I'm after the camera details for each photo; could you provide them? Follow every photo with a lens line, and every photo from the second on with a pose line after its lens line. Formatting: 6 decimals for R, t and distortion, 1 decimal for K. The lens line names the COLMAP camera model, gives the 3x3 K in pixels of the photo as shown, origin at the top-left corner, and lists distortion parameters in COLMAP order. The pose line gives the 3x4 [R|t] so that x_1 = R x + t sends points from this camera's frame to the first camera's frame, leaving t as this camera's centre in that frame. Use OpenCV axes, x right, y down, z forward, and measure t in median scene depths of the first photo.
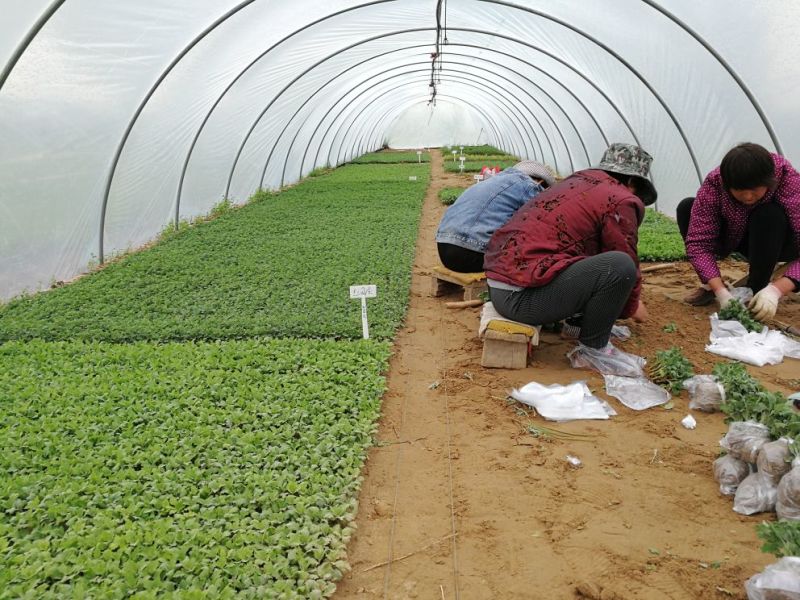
lens RADIAL K [[592.3, 0, 400.0], [0, 592.3, 300.0], [0, 0, 1]] dist [-0.014284, -0.009288]
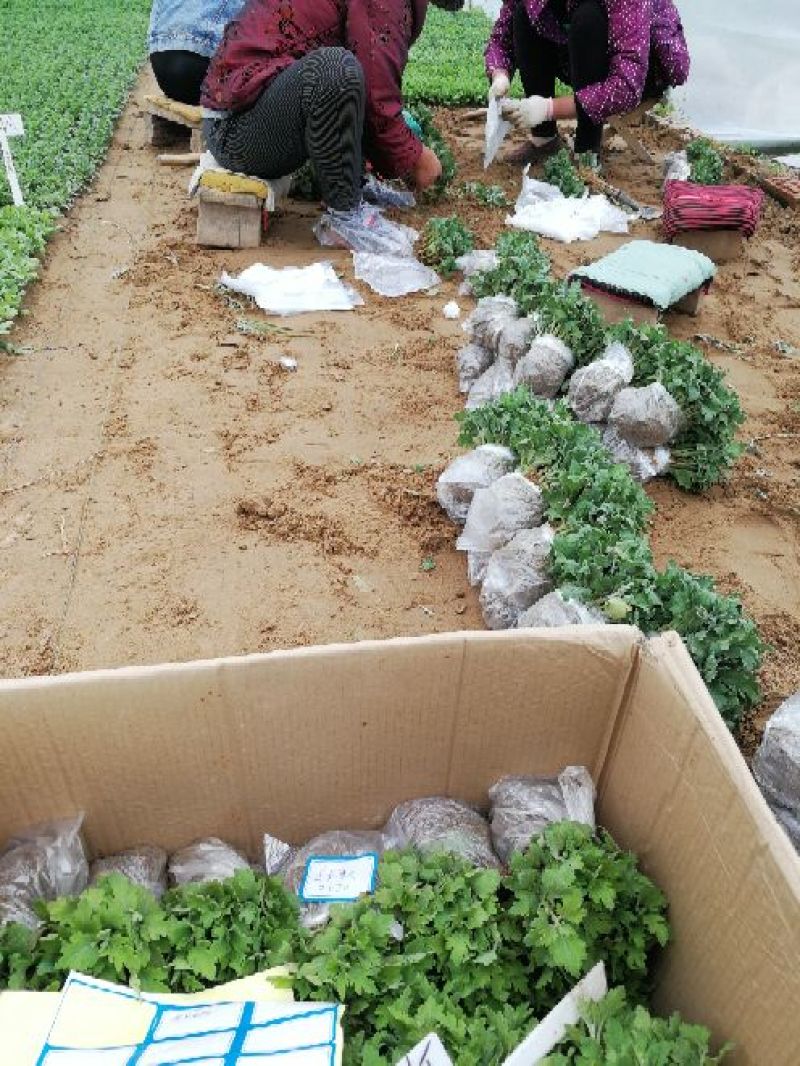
lens RADIAL K [[789.3, 0, 394.2], [0, 789.3, 535.6], [0, 0, 1]] dist [-0.014284, -0.009288]
pose [[0.974135, -0.079162, 0.211646, 0.165036], [-0.011062, 0.918798, 0.394572, 0.067096], [-0.225695, -0.386708, 0.894158, 0.001441]]
